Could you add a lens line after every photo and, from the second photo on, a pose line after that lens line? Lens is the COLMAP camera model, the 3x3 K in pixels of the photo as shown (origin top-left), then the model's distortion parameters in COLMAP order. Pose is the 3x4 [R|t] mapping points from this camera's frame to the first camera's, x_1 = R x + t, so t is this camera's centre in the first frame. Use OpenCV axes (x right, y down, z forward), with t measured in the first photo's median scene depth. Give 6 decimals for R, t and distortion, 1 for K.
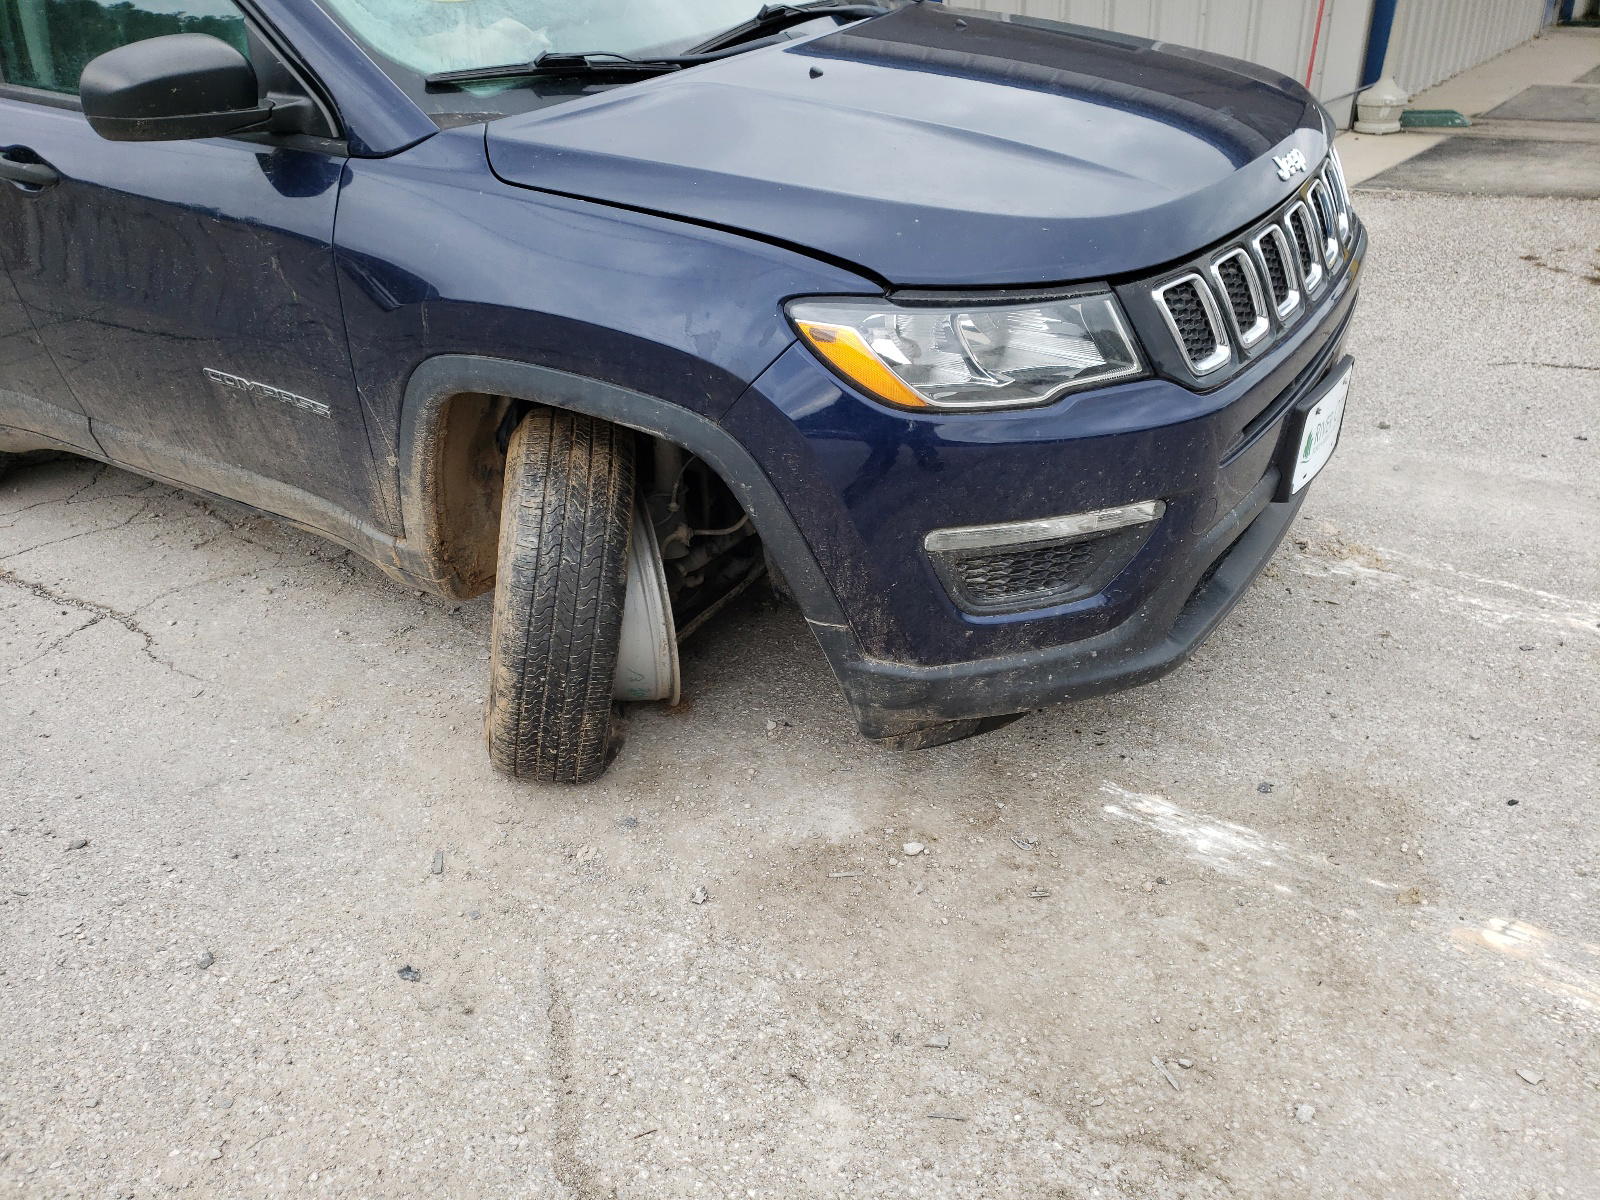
lens RADIAL K [[1237.4, 0, 803.0], [0, 1237.4, 602.7], [0, 0, 1]] dist [0.045045, -0.005203]
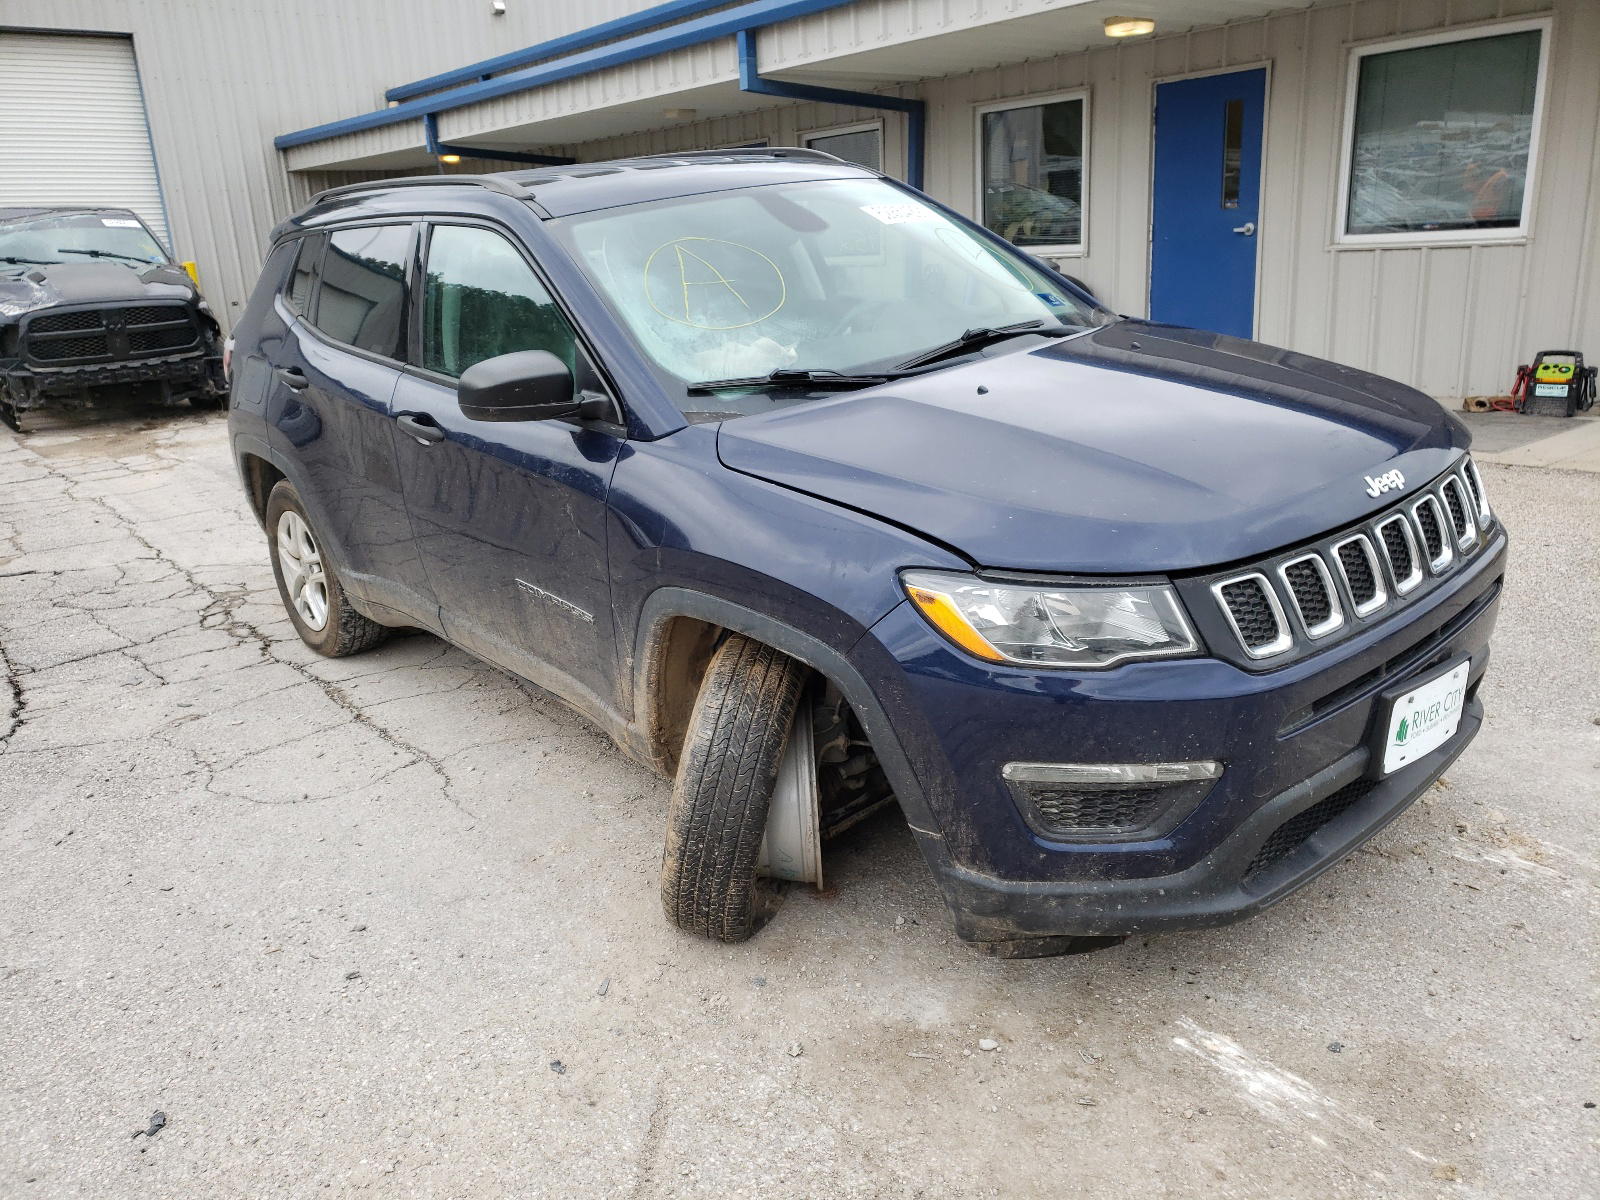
lens RADIAL K [[1237.4, 0, 803.0], [0, 1237.4, 602.7], [0, 0, 1]] dist [0.045045, -0.005203]
pose [[0.961667, 0.084649, -0.260827, 0.193257], [-0.128173, 0.979621, -0.154645, 0.000905], [0.242421, 0.182148, 0.952919, -0.206635]]
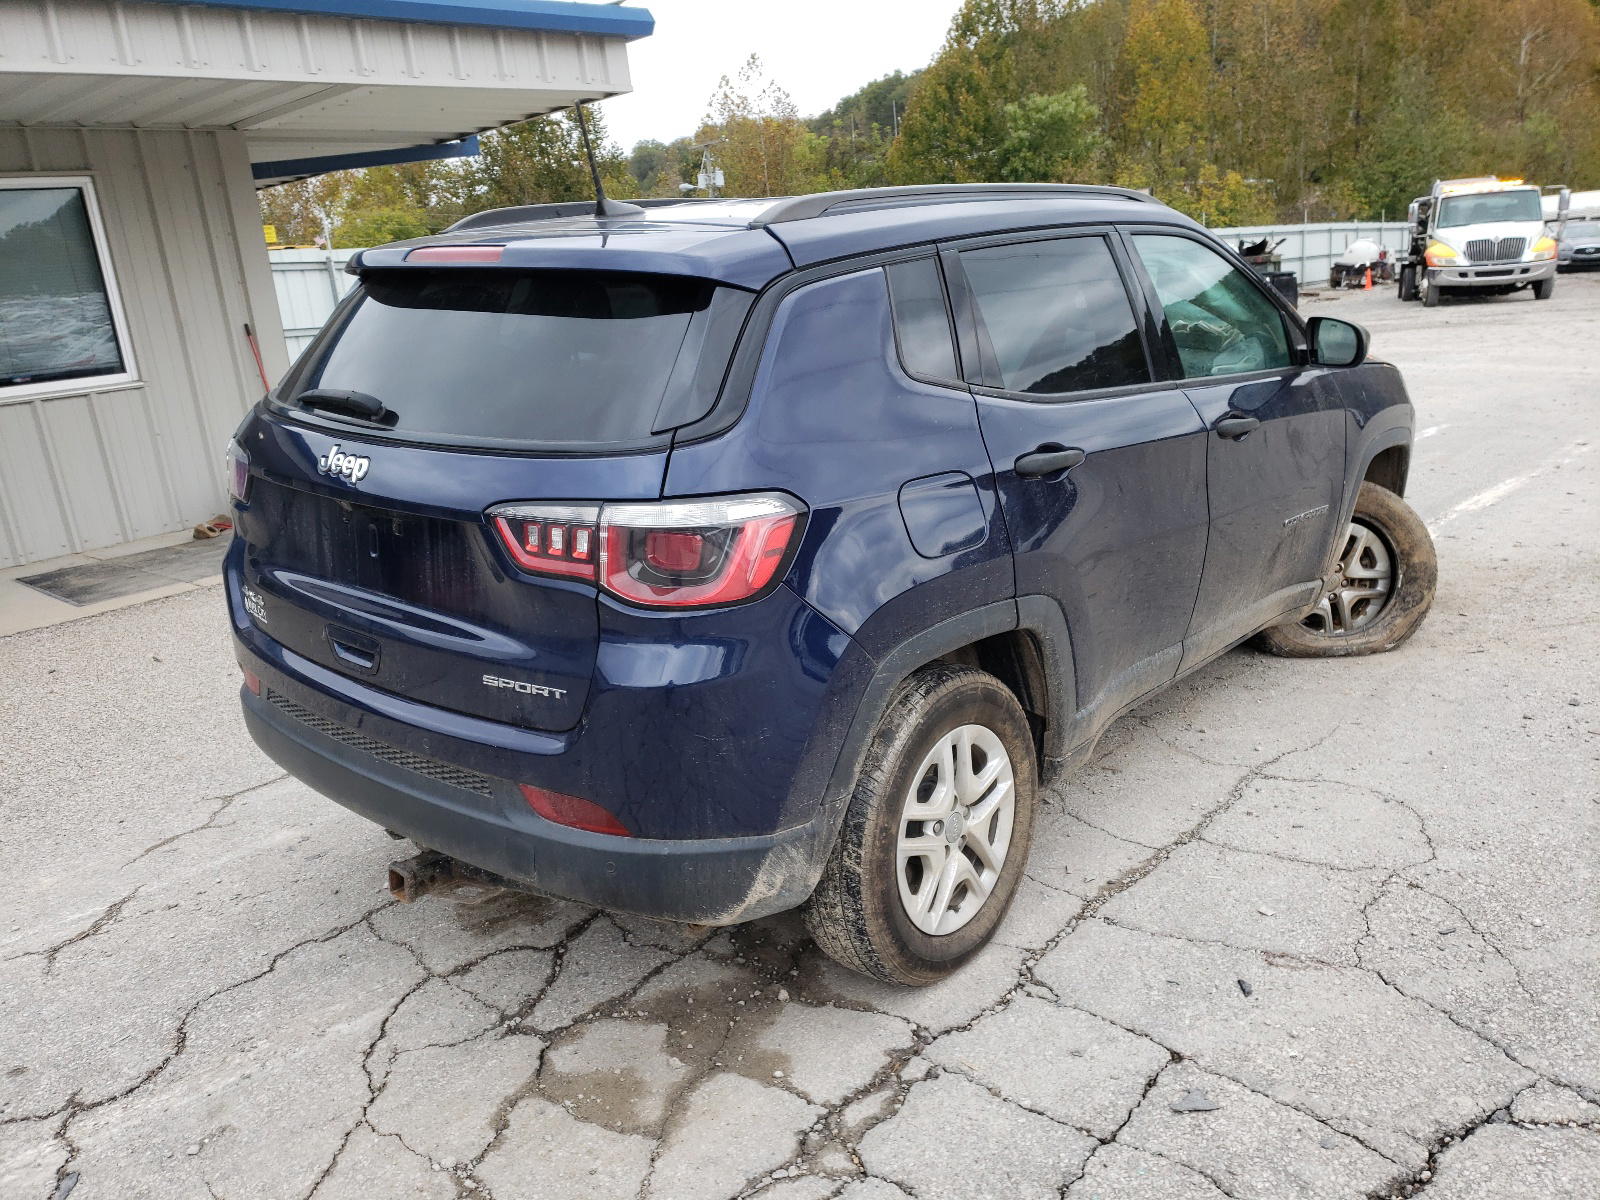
lens RADIAL K [[1237.4, 0, 803.0], [0, 1237.4, 602.7], [0, 0, 1]] dist [0.045045, -0.005203]
pose [[0.130395, -0.222083, 0.966269, -2.559607], [0.529776, 0.839400, 0.121432, -0.748765], [-0.838054, 0.496072, 0.227108, 1.479515]]
